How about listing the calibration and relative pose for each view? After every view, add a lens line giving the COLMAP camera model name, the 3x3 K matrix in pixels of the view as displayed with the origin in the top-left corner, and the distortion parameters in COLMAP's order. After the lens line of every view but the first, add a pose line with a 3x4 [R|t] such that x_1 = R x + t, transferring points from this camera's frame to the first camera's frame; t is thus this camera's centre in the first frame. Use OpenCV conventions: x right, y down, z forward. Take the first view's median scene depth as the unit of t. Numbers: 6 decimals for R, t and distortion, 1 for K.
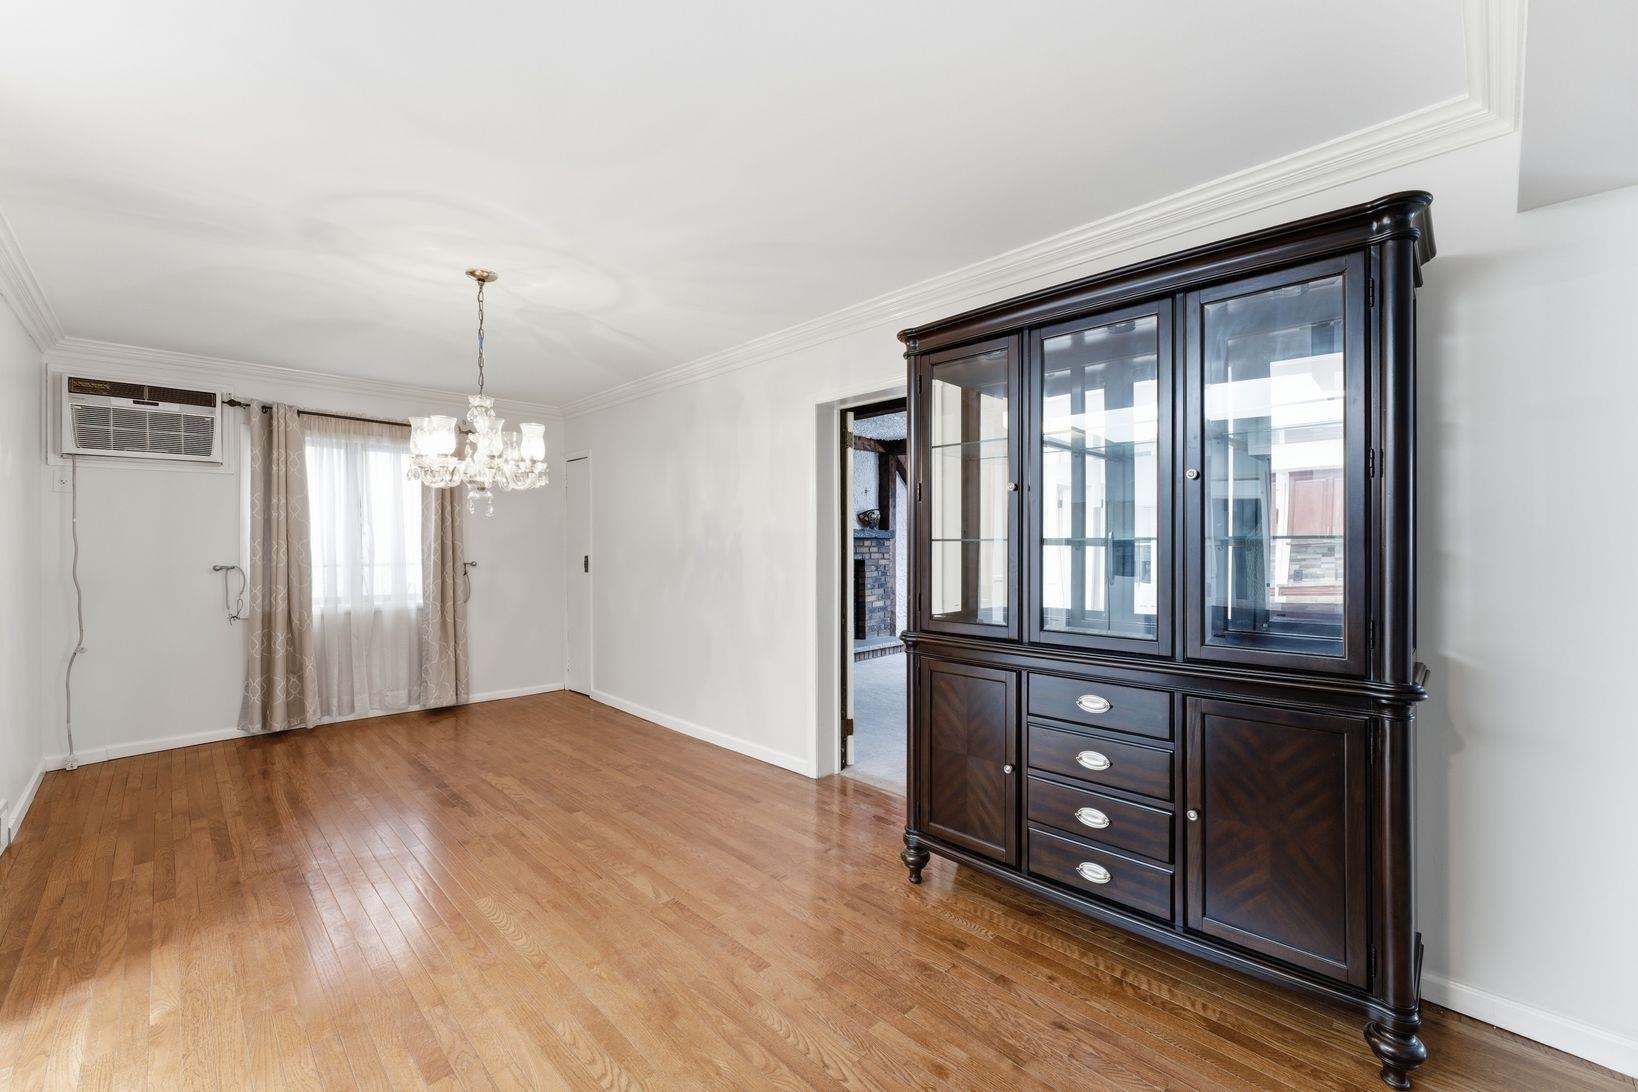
lens RADIAL K [[663.3, 0, 815.4], [0, 663.3, 546.9], [0, 0, 1]] dist [0.001134, 0.000517]
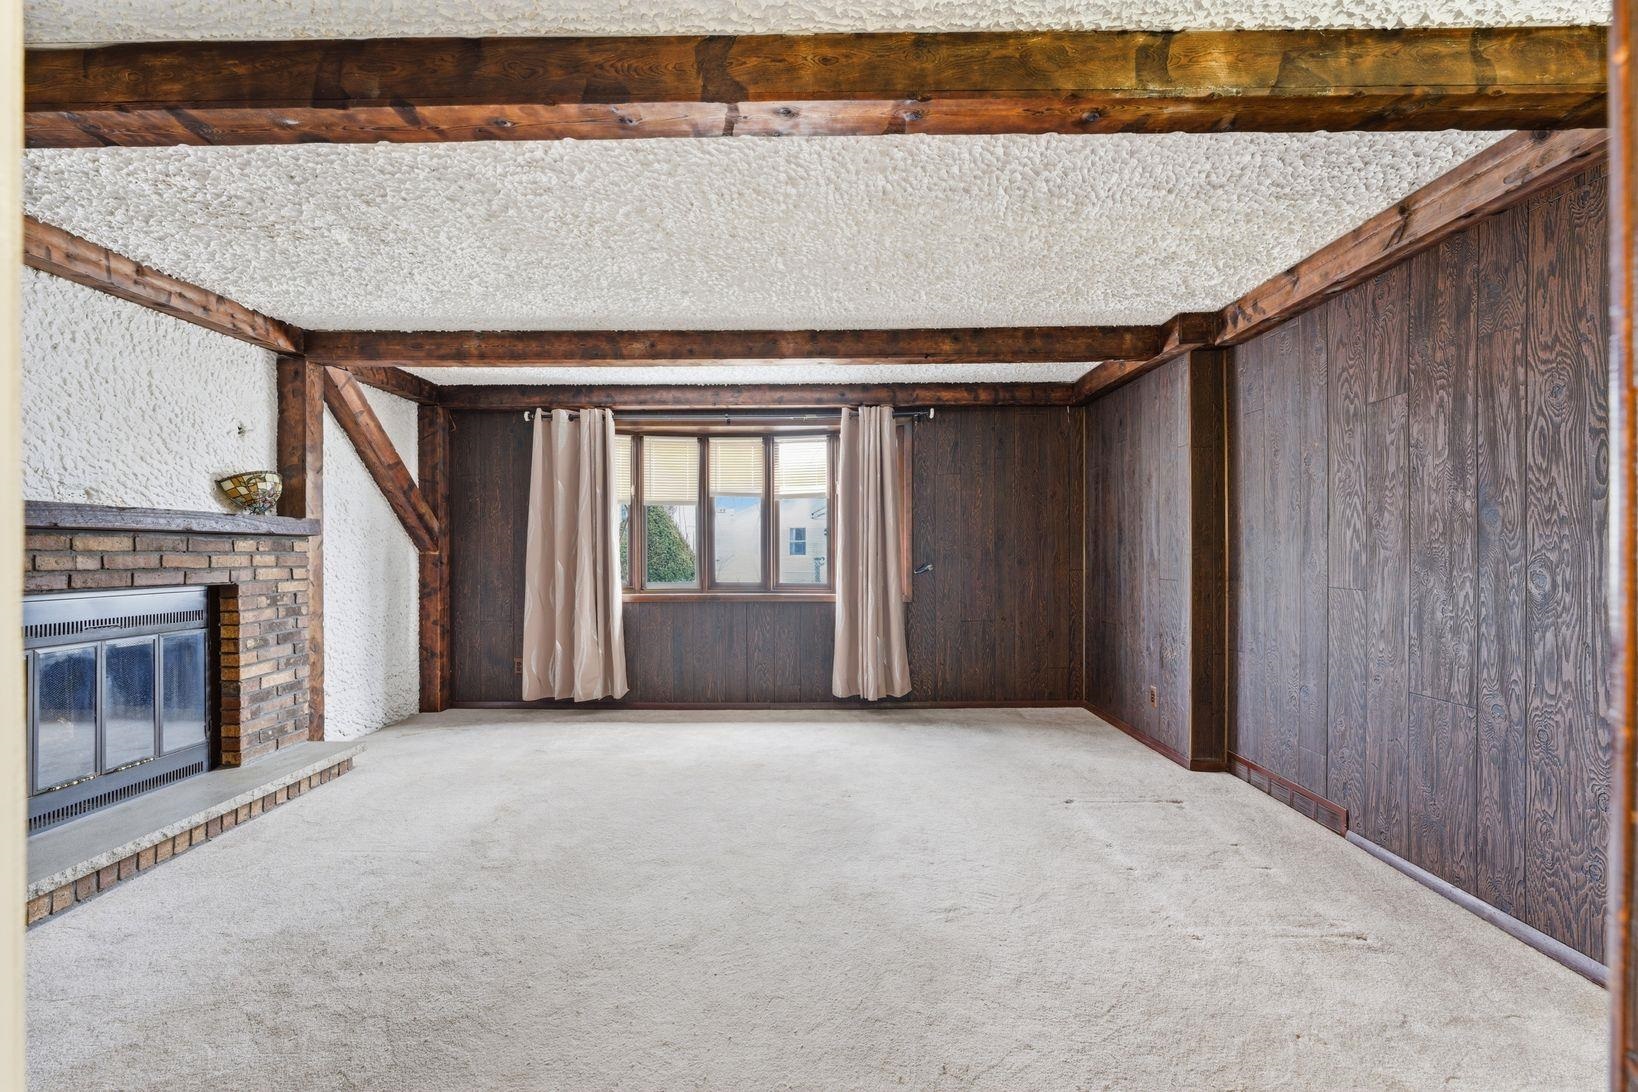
lens RADIAL K [[655.9, 0, 815.3], [0, 655.9, 549.8], [0, 0, 1]] dist [-0.001570, 0.000119]
pose [[0.708084, -0.002920, 0.706122, 0.038834], [0.005027, 0.999987, -0.000905, -0.000561], [-0.706110, 0.004190, 0.708089, 0.419874]]
